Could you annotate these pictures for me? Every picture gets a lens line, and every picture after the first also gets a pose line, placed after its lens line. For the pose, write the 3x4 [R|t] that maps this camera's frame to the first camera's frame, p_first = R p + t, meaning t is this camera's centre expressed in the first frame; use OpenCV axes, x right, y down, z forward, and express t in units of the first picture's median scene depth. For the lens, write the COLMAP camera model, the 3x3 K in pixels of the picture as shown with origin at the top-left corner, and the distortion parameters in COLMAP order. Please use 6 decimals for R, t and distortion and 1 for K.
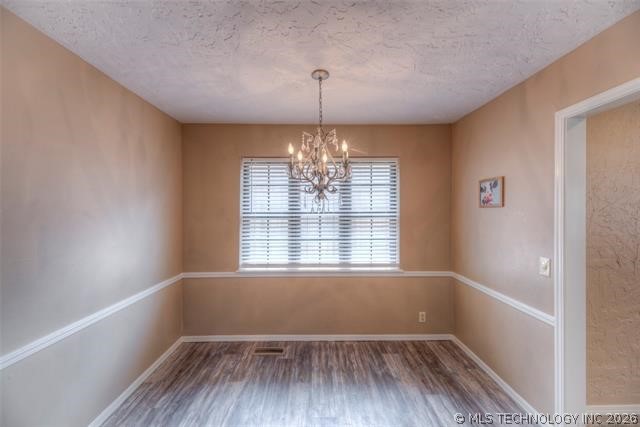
lens RADIAL K [[252.0, 0, 317.3], [0, 252.0, 217.1], [0, 0, 1]] dist [0.014781, 0.000051]
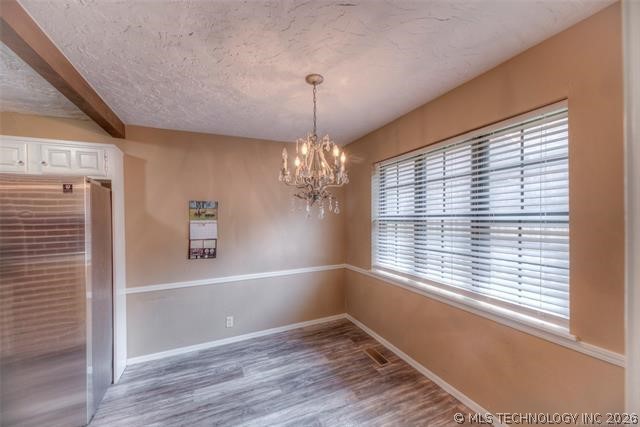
lens RADIAL K [[252.0, 0, 317.3], [0, 252.0, 217.1], [0, 0, 1]] dist [0.014781, 0.000051]
pose [[0.392006, -0.001727, -0.919961, 0.591624], [0.015270, 0.999873, 0.004629, -0.023096], [0.919836, -0.015862, 0.391982, 0.379579]]
